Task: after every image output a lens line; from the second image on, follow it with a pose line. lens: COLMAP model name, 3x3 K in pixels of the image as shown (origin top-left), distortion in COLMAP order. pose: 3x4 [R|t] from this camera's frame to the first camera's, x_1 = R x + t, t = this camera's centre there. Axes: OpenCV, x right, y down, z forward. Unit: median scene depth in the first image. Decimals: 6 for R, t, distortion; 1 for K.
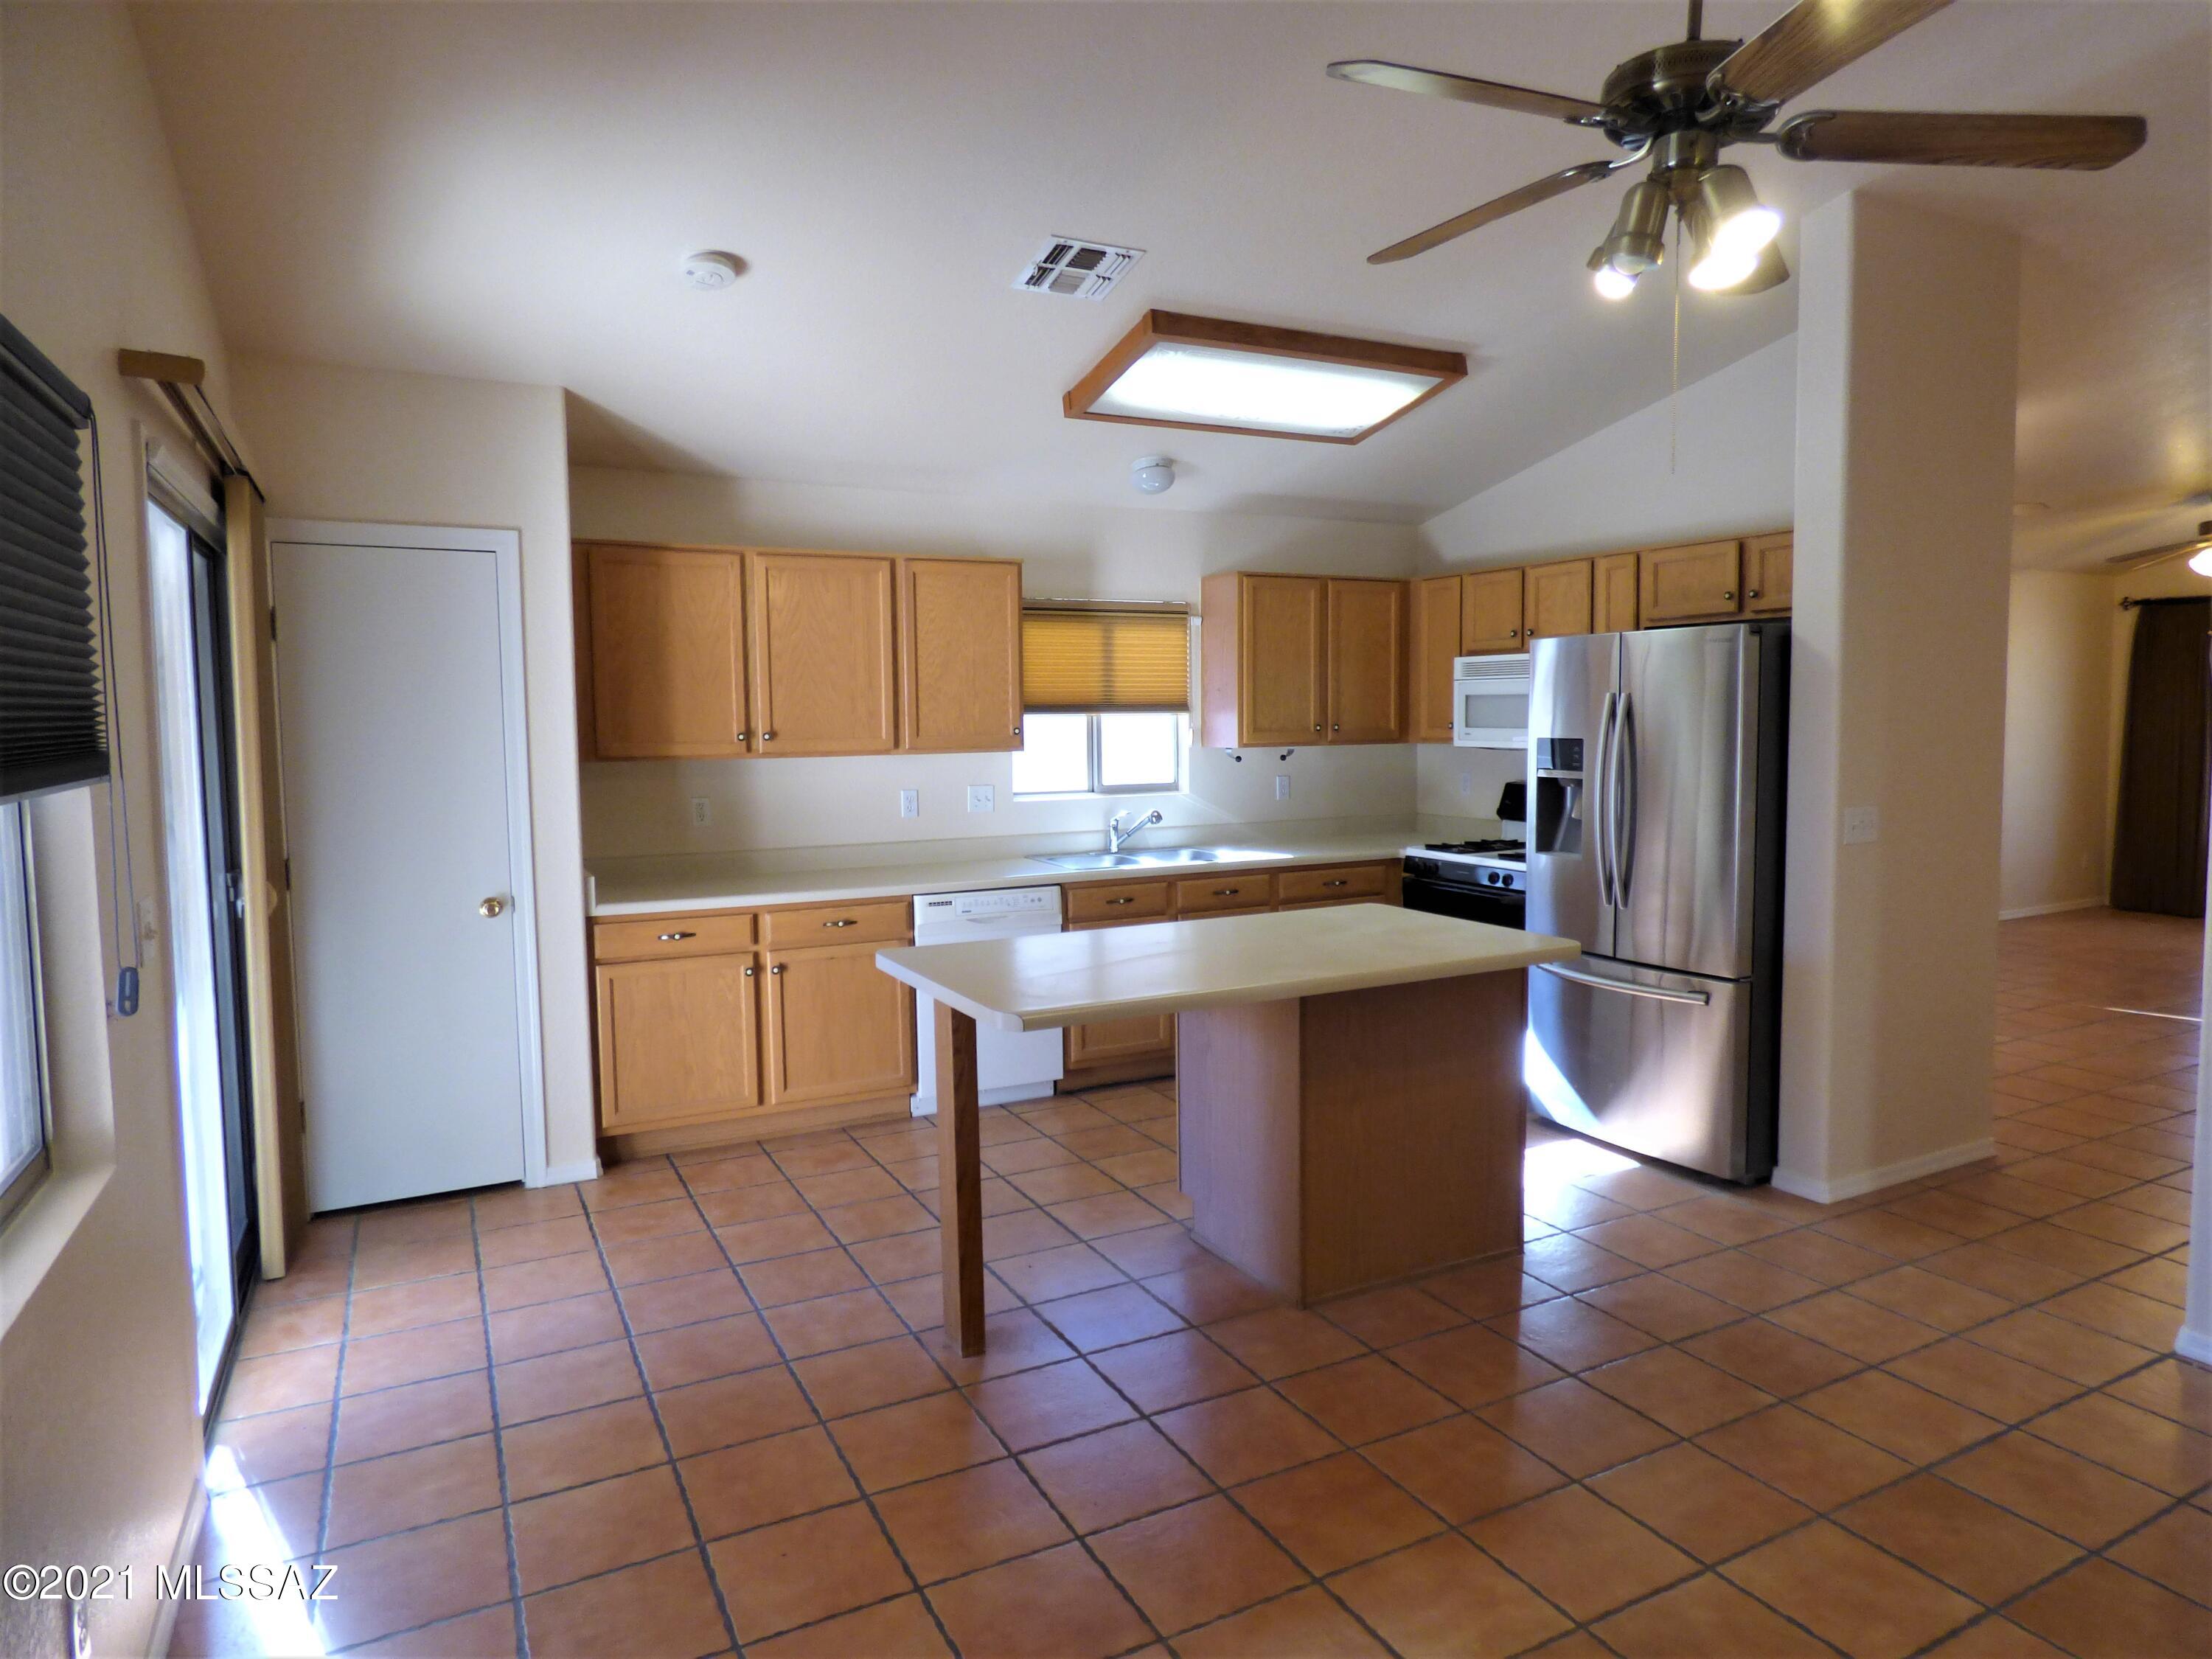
lens RADIAL K [[1341.2, 0, 1100.1], [0, 1341.2, 816.8], [0, 0, 1]] dist [-0.012798, -0.006397]
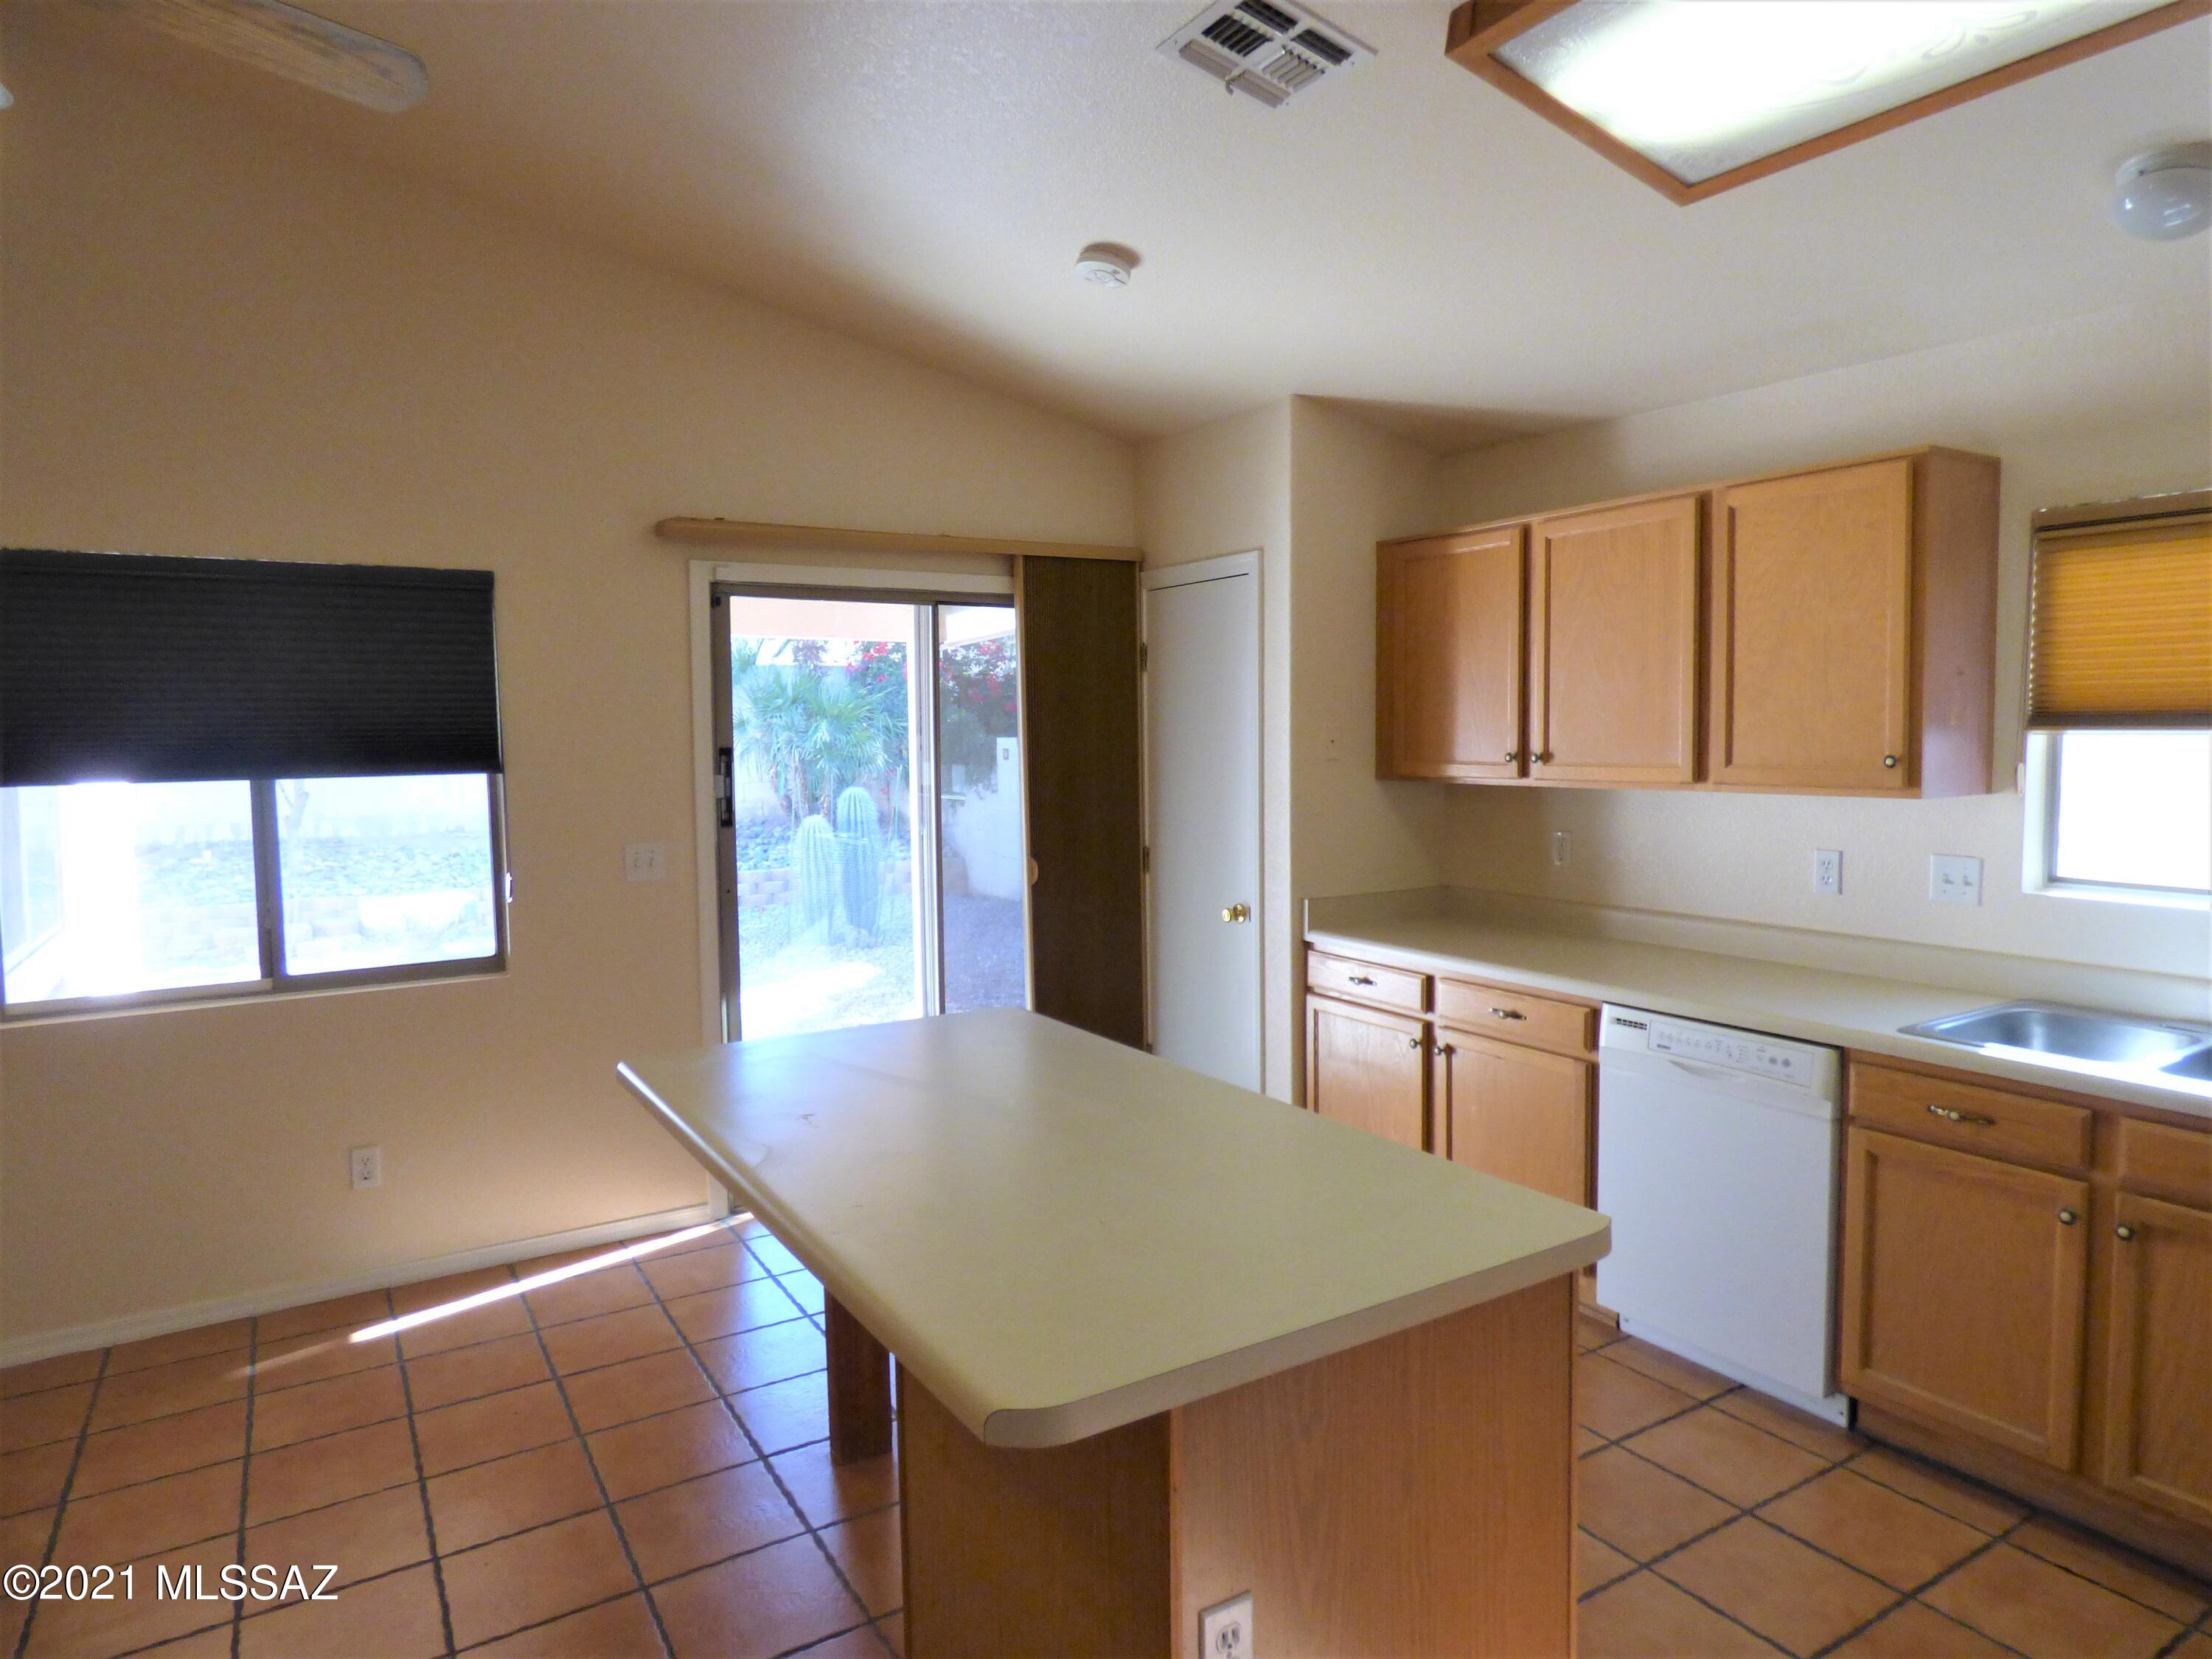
lens RADIAL K [[1341.2, 0, 1118.8], [0, 1341.2, 819.5], [0, 0, 1]] dist [-0.012798, -0.006397]
pose [[0.086474, 0.073583, -0.993533, 0.495759], [-0.067522, 0.995408, 0.067845, -0.060766], [0.993963, 0.061219, 0.091045, 0.688621]]
